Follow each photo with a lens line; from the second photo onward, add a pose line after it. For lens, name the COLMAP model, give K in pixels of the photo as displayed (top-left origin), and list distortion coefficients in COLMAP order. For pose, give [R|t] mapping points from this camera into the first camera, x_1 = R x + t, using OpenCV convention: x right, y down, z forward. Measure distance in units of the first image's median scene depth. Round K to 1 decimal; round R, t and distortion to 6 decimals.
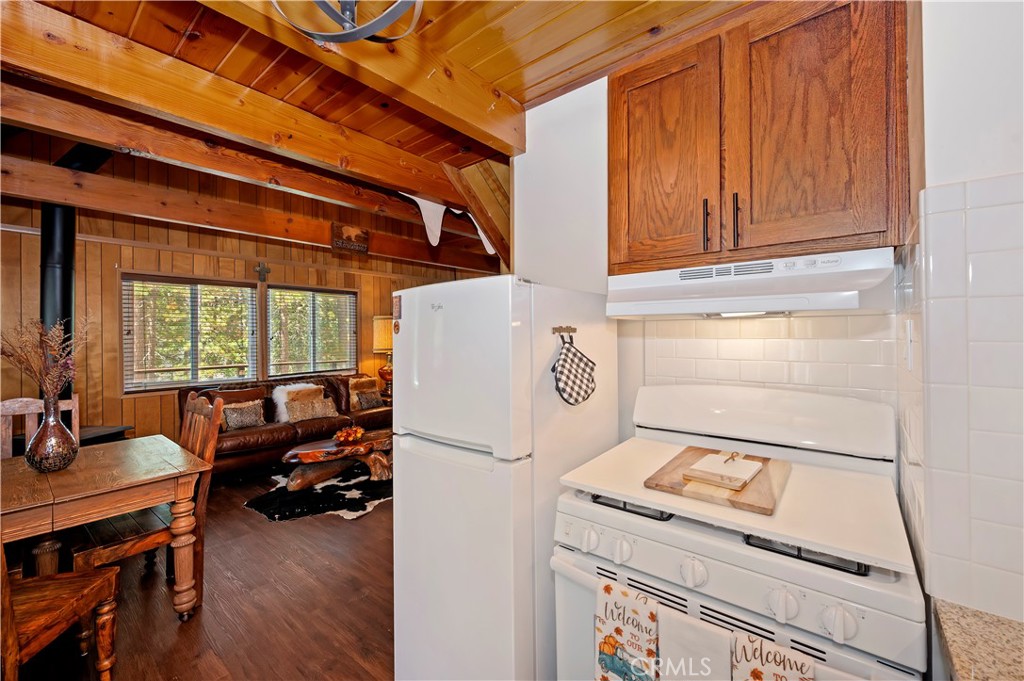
lens RADIAL K [[419.5, 0, 522.7], [0, 419.5, 332.2], [0, 0, 1]] dist [-0.001555, -0.000354]
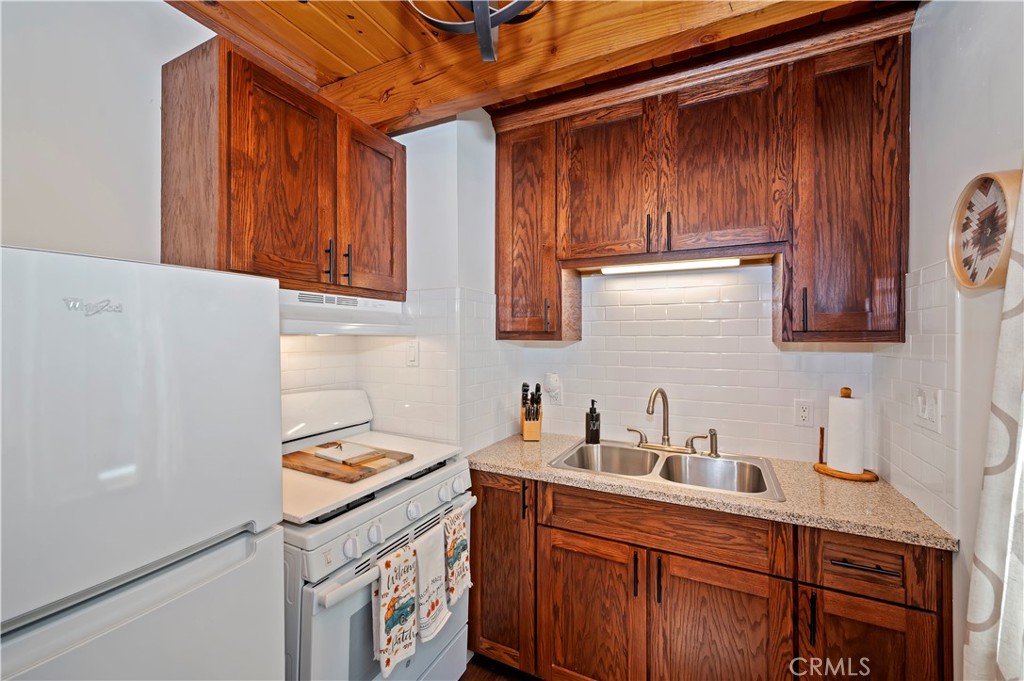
lens RADIAL K [[414.7, 0, 514.7], [0, 414.7, 337.2], [0, 0, 1]] dist [0.012899, 0.000010]
pose [[-0.215394, 0.006978, 0.976502, -0.261827], [-0.005652, 0.999949, -0.008393, -0.008278], [-0.976511, -0.007327, -0.215343, 0.225922]]
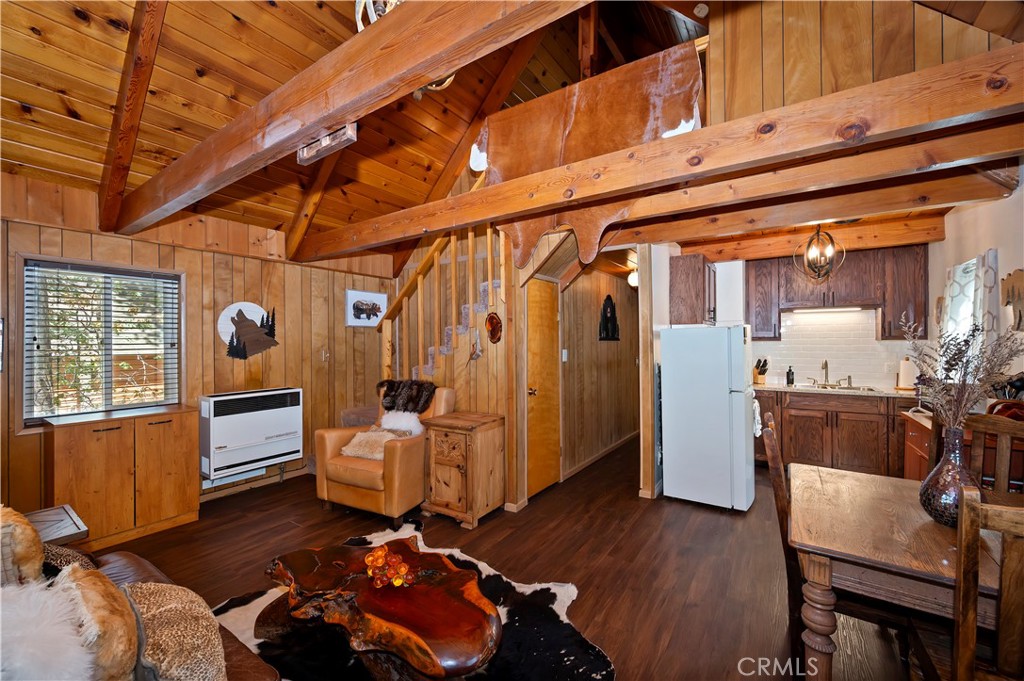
lens RADIAL K [[406.2, 0, 514.2], [0, 406.2, 340.7], [0, 0, 1]] dist [-0.001955, -0.000237]
pose [[-0.087491, 0.009693, 0.996118, -0.885813], [0.001230, 0.999953, -0.009622, 0.001951], [-0.996165, 0.000384, -0.087499, 0.922576]]
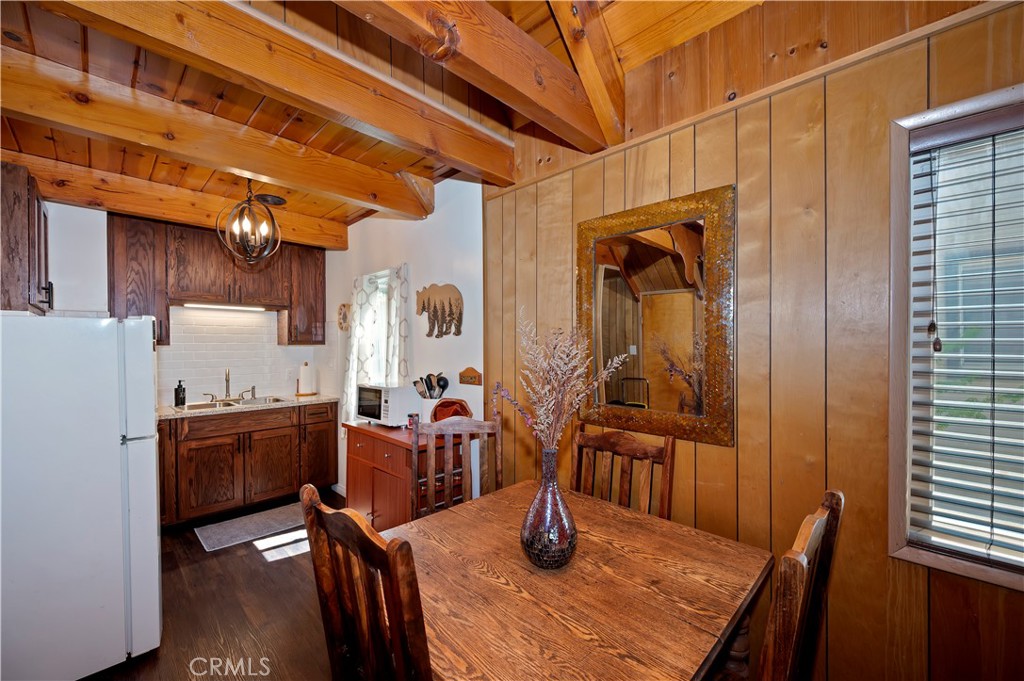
lens RADIAL K [[407.4, 0, 516.1], [0, 407.4, 347.0], [0, 0, 1]] dist [-0.000783, -0.000090]
pose [[-0.995791, 0.008364, 0.091272, -0.564591], [0.008691, 0.999957, 0.003183, -0.001857], [-0.091242, 0.003963, -0.995821, 0.810459]]
